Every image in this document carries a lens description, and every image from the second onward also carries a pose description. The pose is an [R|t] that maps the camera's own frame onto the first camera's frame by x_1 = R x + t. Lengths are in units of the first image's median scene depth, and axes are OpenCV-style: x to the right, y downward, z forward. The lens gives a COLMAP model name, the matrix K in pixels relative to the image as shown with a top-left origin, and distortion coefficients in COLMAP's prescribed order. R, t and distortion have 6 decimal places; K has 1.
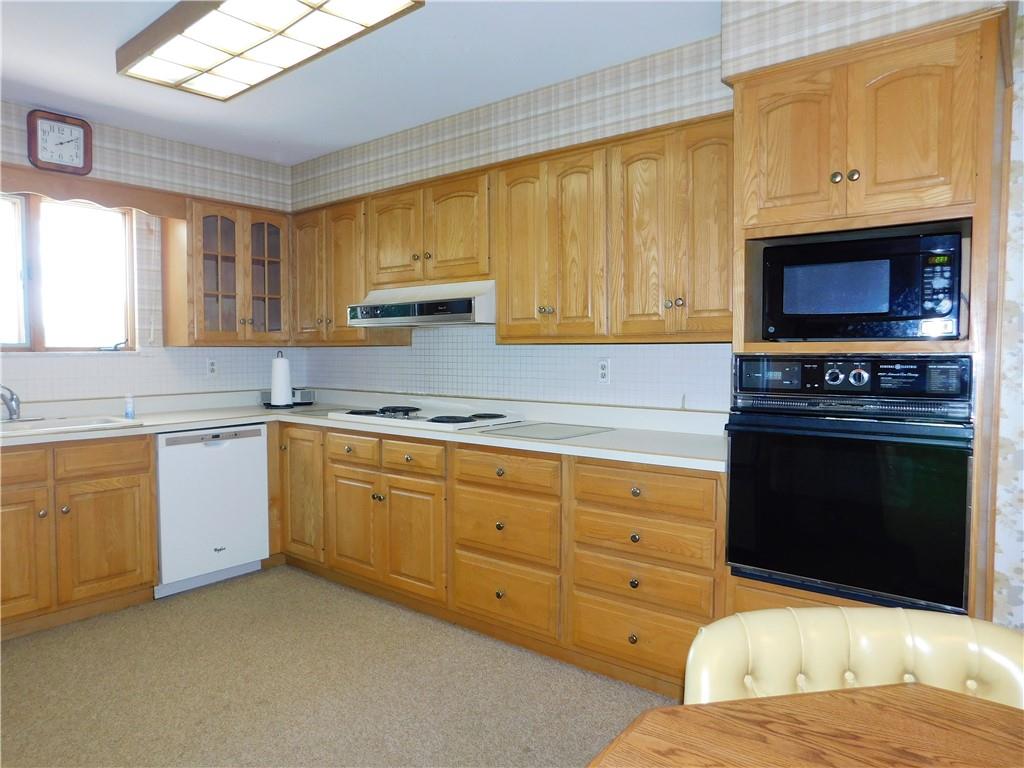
lens RADIAL K [[660.4, 0, 512.0], [0, 660.4, 384.0], [0, 0, 1]] dist [-0.002195, -0.000224]
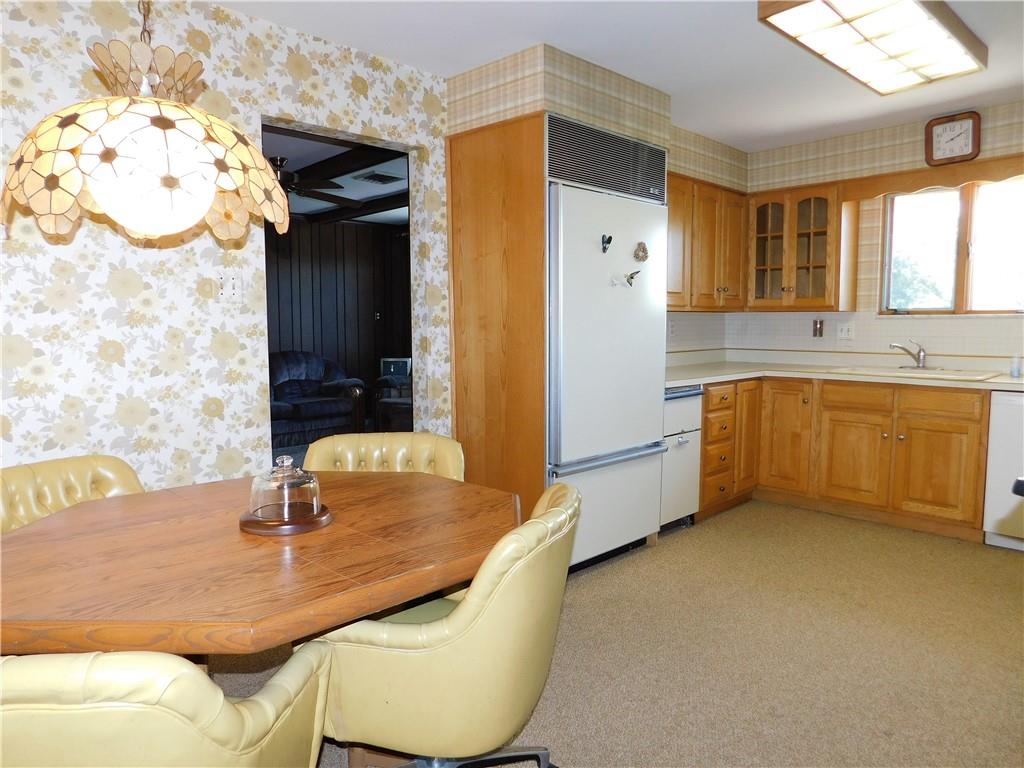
lens RADIAL K [[678.7, 0, 512.0], [0, 678.7, 384.0], [0, 0, 1]] dist [-0.024586, -0.000202]
pose [[-0.121098, 0.085479, -0.988953, 0.657525], [-0.045942, 0.994735, 0.091604, 0.002651], [0.991577, 0.056528, -0.116533, 0.376756]]
